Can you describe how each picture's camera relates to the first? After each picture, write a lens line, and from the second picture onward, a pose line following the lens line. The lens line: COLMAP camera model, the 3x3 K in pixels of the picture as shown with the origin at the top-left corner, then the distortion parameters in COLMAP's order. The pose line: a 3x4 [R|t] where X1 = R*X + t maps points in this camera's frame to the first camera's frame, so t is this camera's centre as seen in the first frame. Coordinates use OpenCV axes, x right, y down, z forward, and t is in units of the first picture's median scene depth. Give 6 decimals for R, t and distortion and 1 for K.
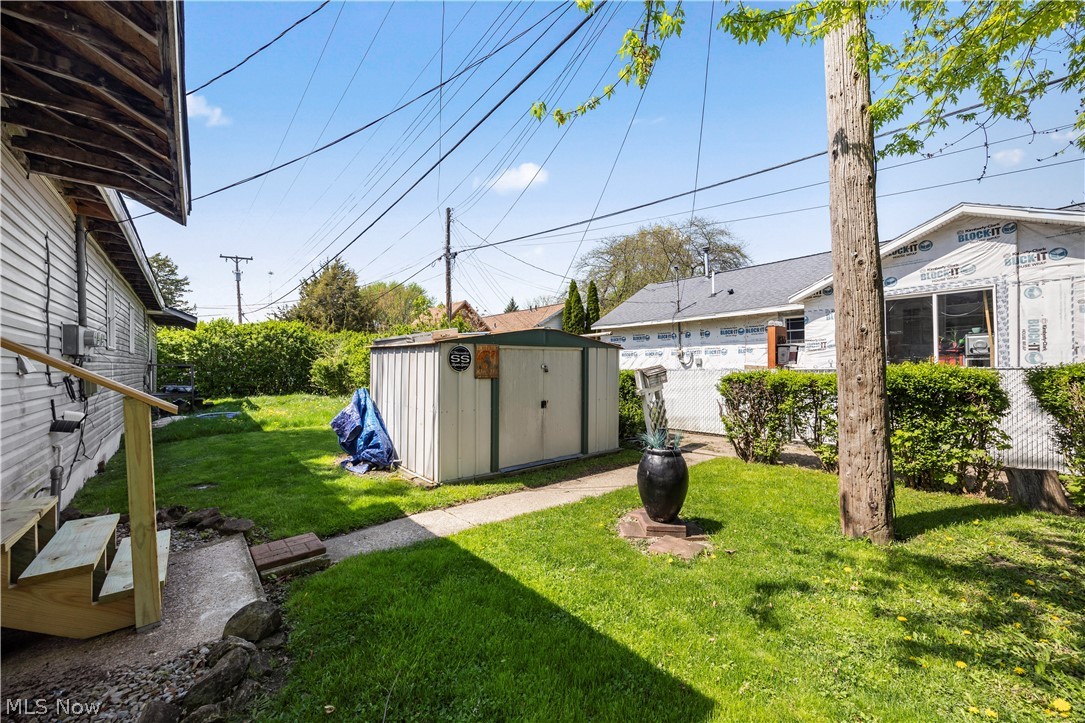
lens RADIAL K [[421.2, 0, 542.0], [0, 421.2, 363.8], [0, 0, 1]] dist [-0.000690, 0.000219]
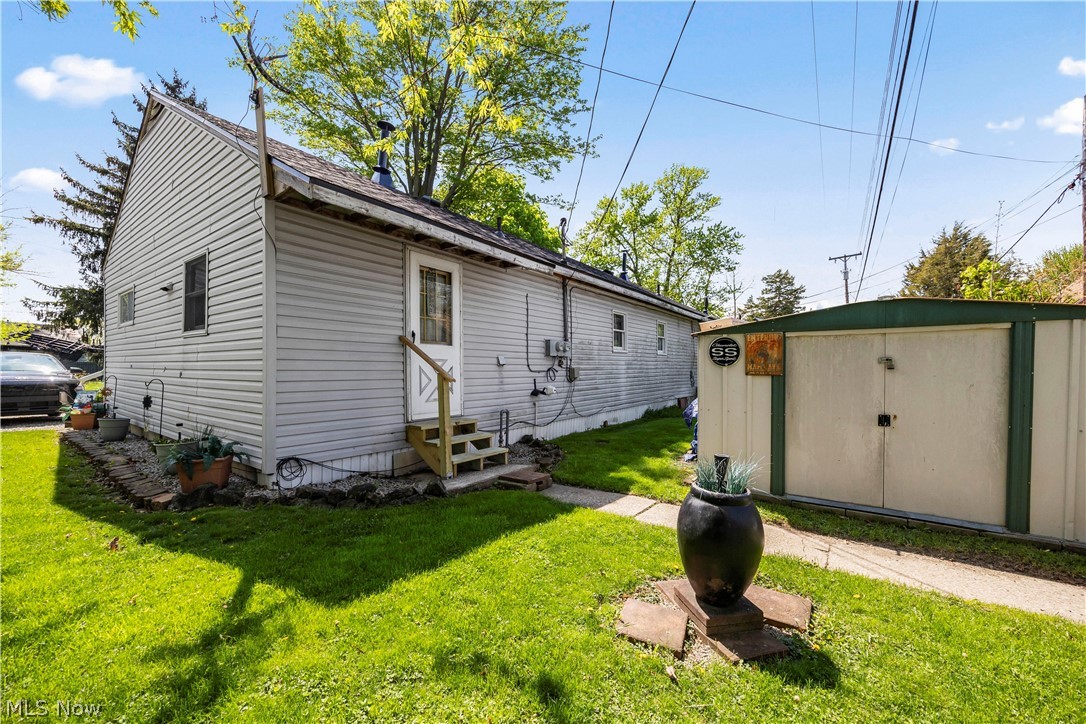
lens RADIAL K [[421.6, 0, 542.5], [0, 421.6, 364.3], [0, 0, 1]] dist [-0.000690, 0.000219]
pose [[0.248681, -0.000266, -0.968585, 0.562780], [0.003991, 0.999992, 0.000750, 0.011679], [0.968577, -0.004052, 0.248680, 0.399812]]
